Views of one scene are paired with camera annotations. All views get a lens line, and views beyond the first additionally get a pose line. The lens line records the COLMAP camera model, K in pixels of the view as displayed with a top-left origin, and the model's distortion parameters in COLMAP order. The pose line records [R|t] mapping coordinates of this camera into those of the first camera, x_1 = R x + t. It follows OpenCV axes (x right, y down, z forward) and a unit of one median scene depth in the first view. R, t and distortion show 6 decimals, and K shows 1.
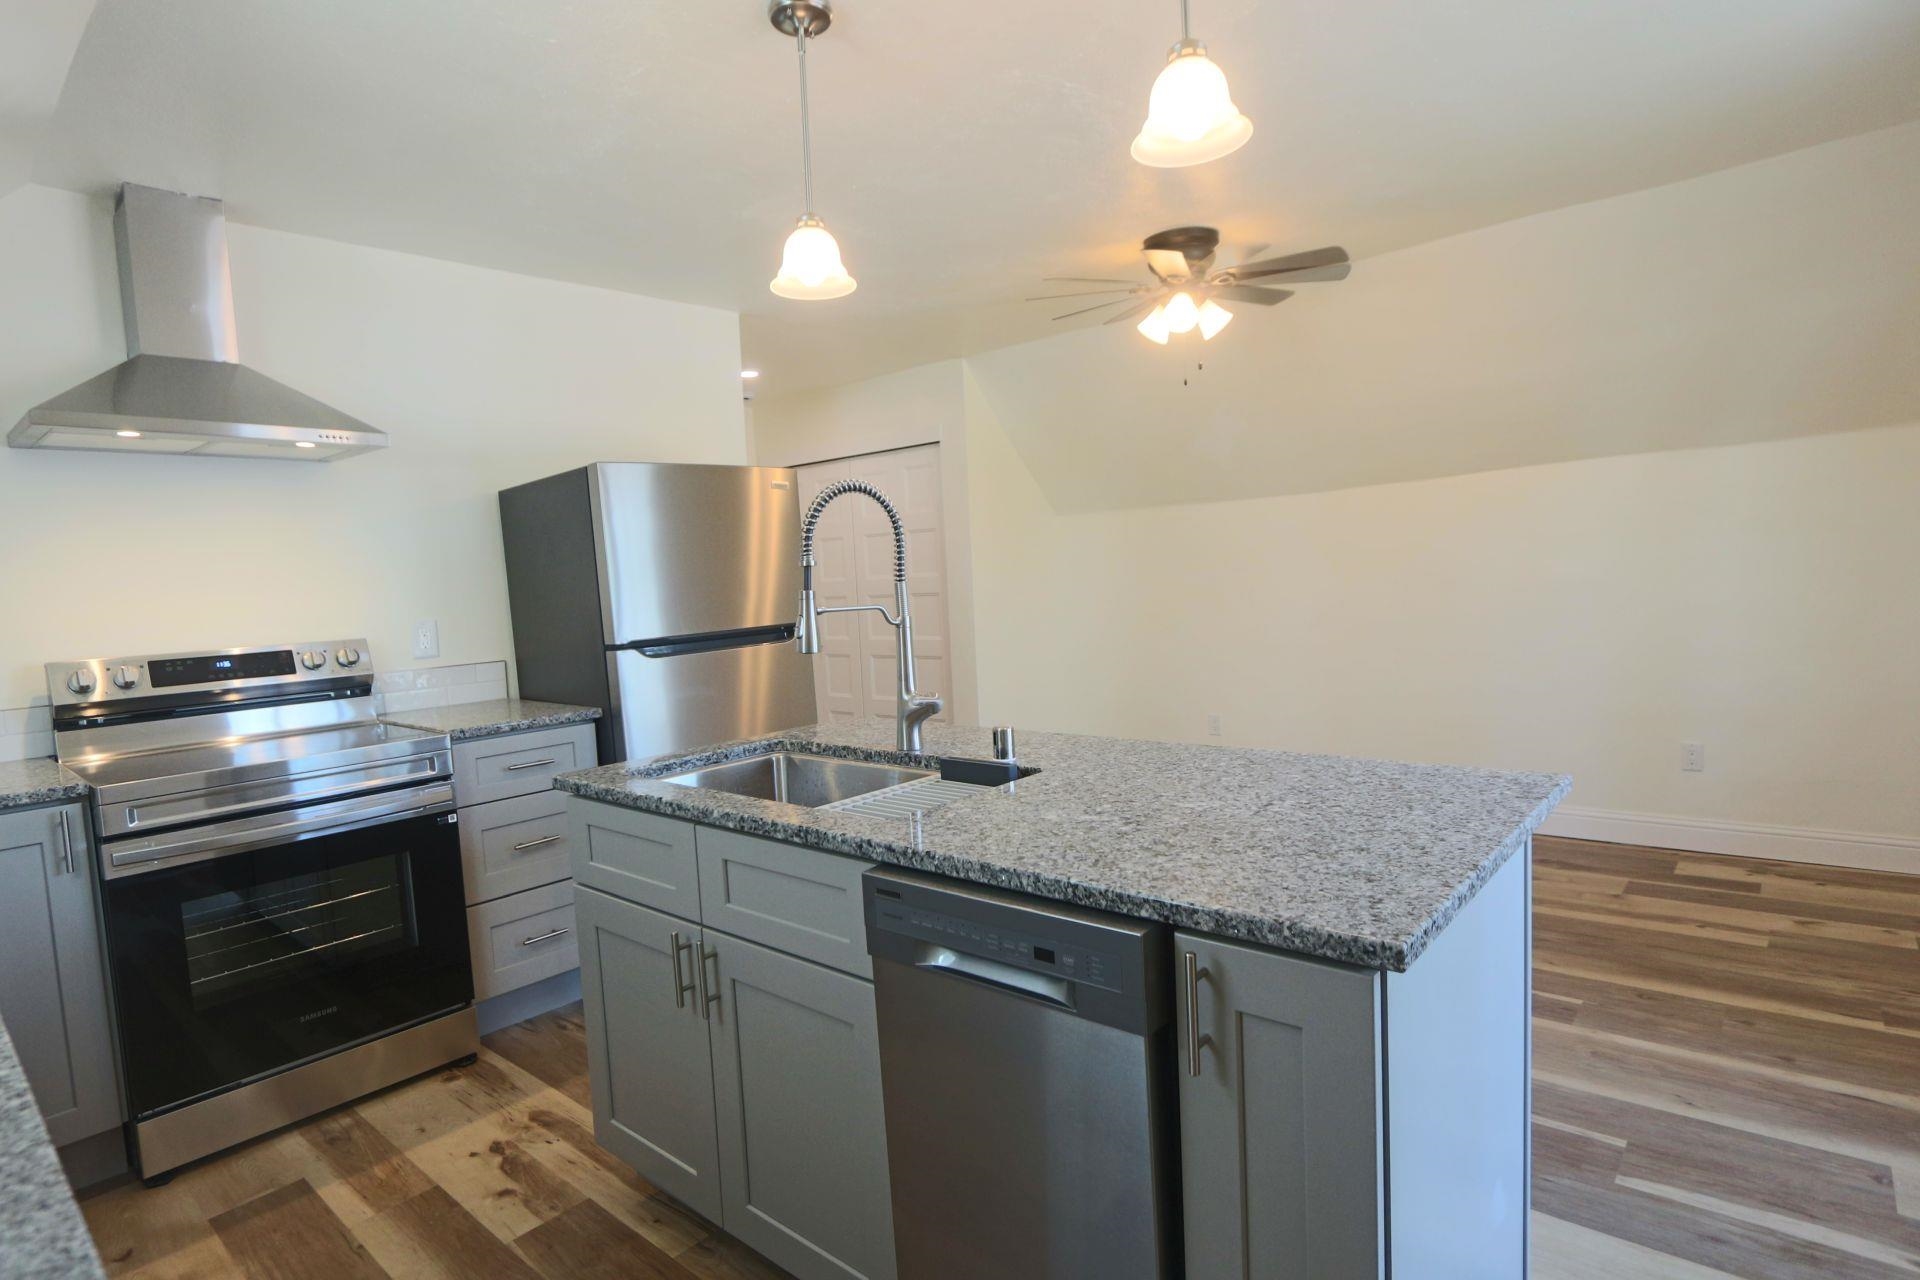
lens RADIAL K [[986.6, 0, 931.3], [0, 986.6, 652.4], [0, 0, 1]] dist [-0.008648, -0.000054]
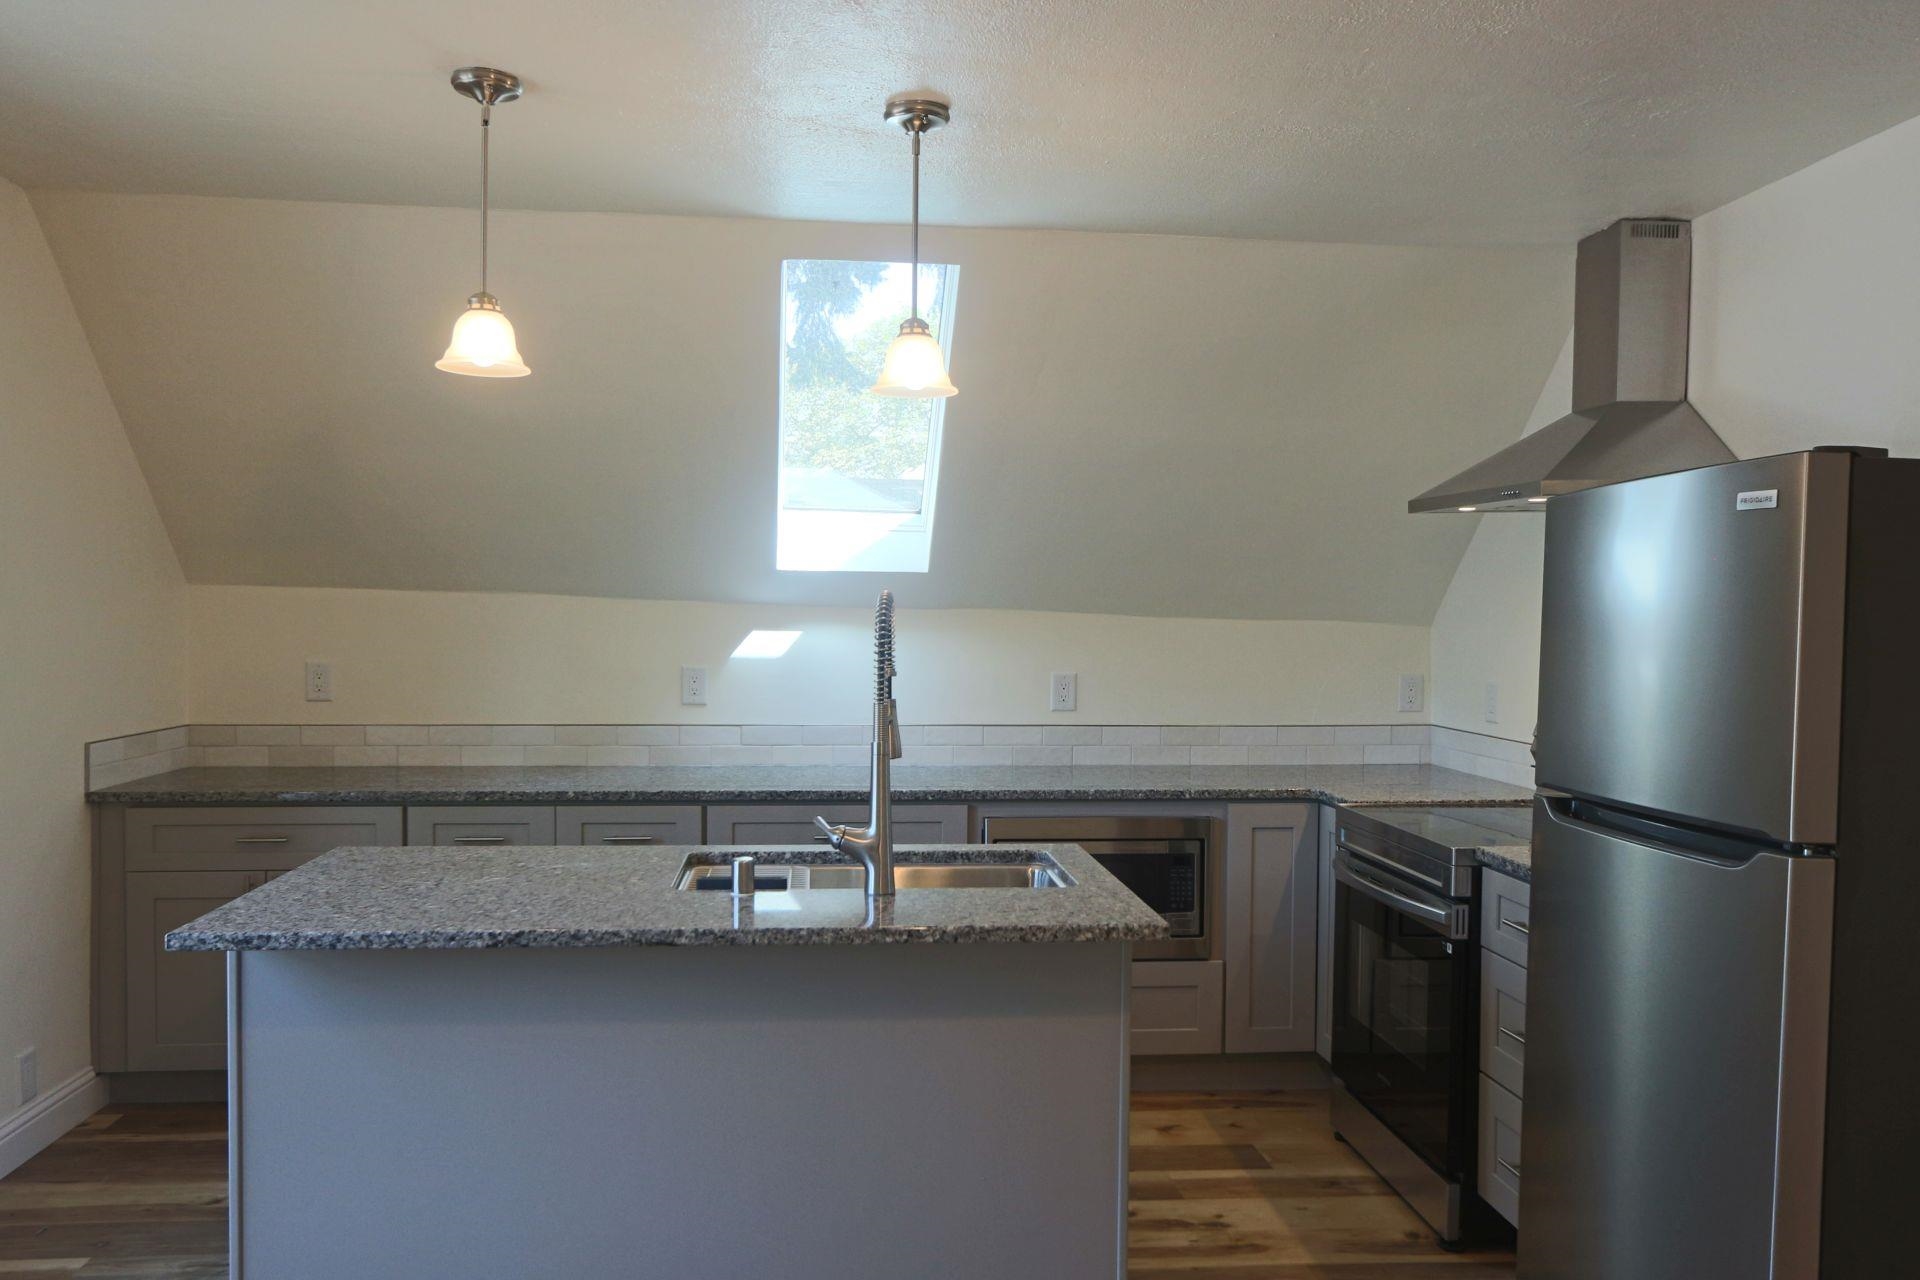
lens RADIAL K [[1507.7, 0, 960.0], [0, 1507.7, 640.0], [0, 0, 1]] dist [0.000493, 0.001294]
pose [[-0.678683, 0.065086, -0.731541, 0.794890], [-0.031378, 0.992586, 0.117422, -0.253827], [0.733760, 0.102646, -0.671610, 1.710595]]
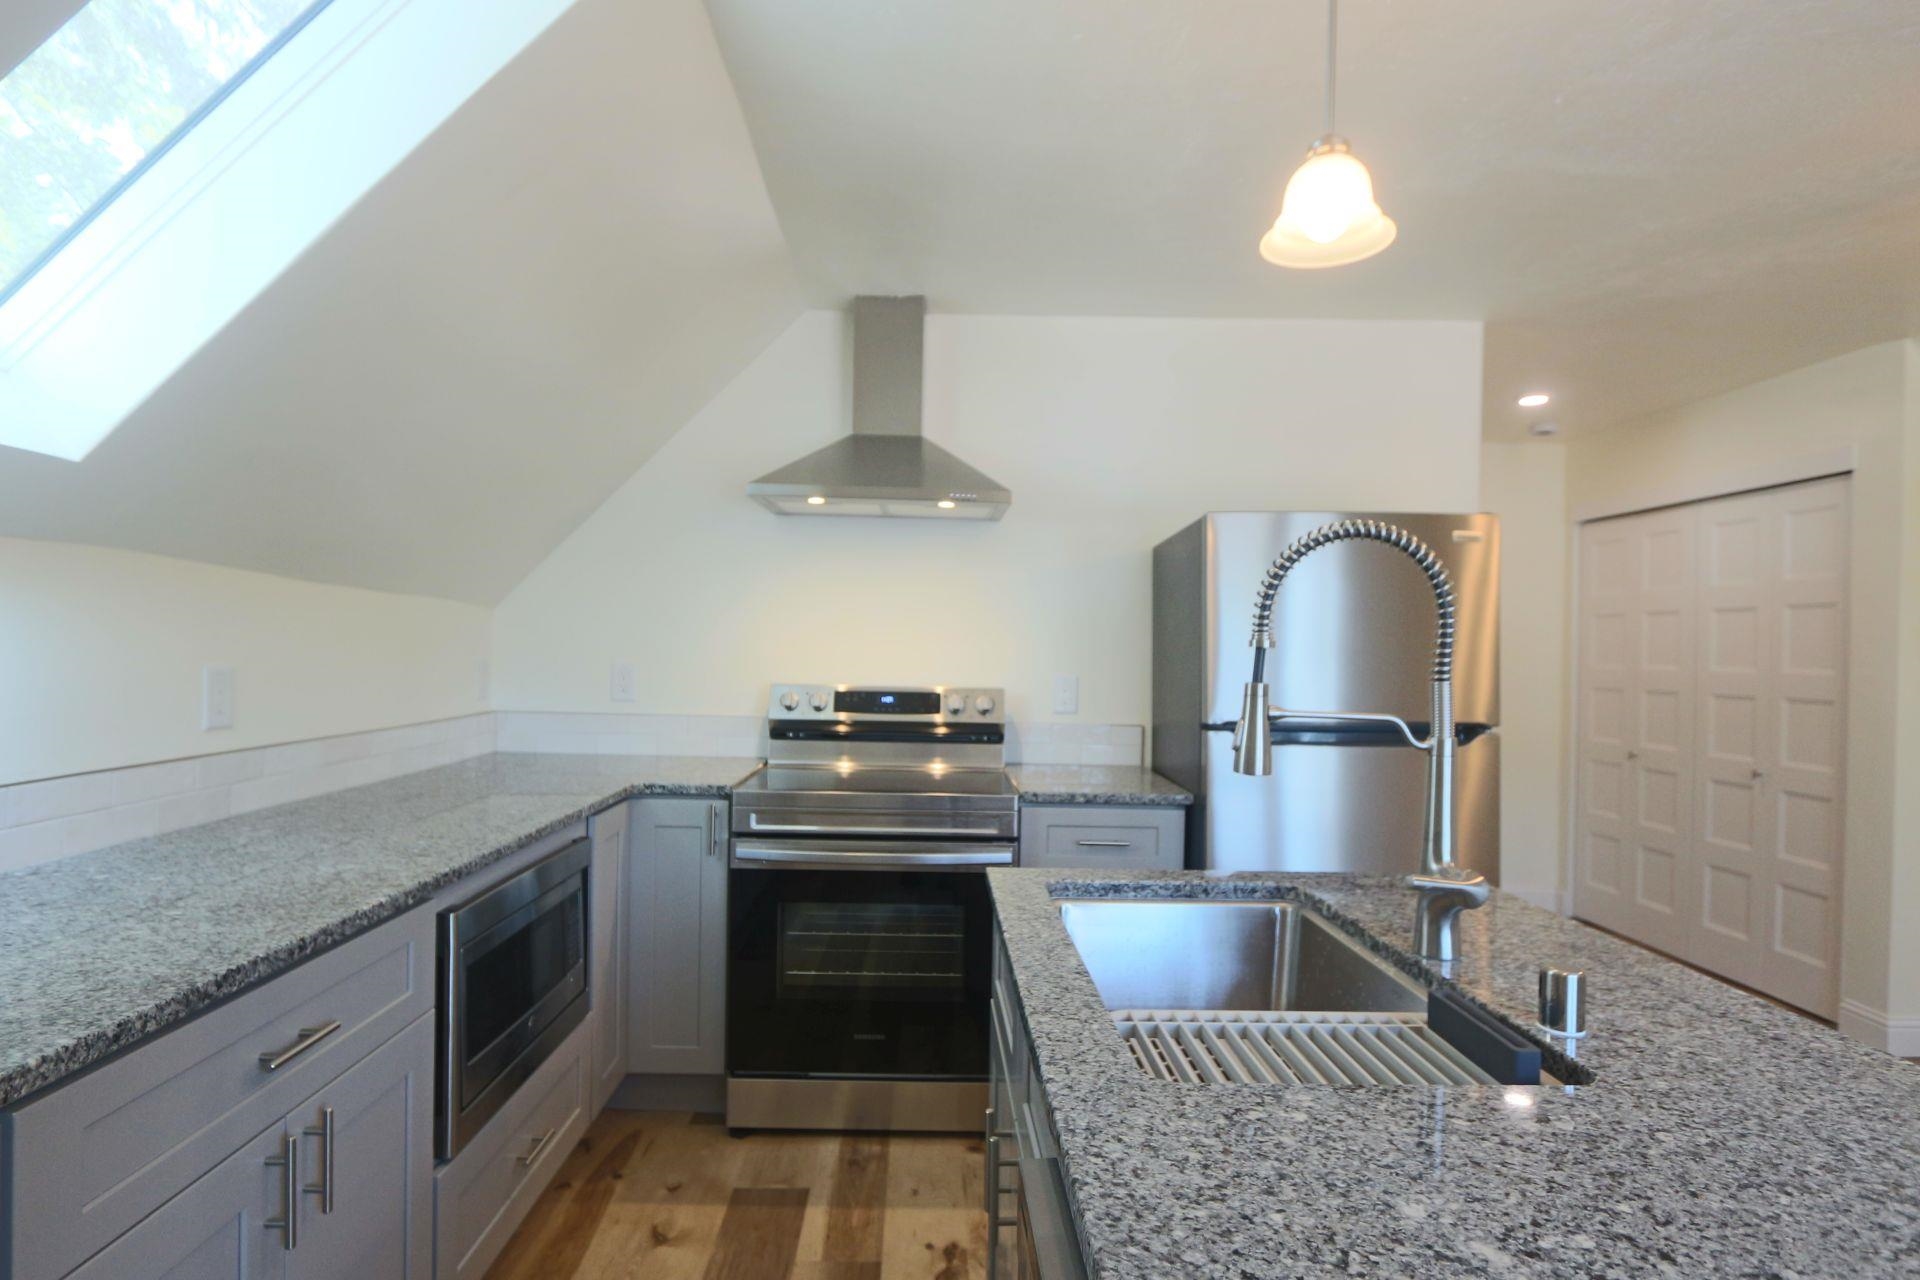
lens RADIAL K [[985.4, 0, 940.7], [0, 985.4, 652.8], [0, 0, 1]] dist [-0.018441, 0.001990]
pose [[0.675350, 0.069033, -0.734260, 0.179402], [-0.114371, 0.993368, -0.011801, -0.040345], [0.728576, 0.091948, 0.678766, 0.304648]]
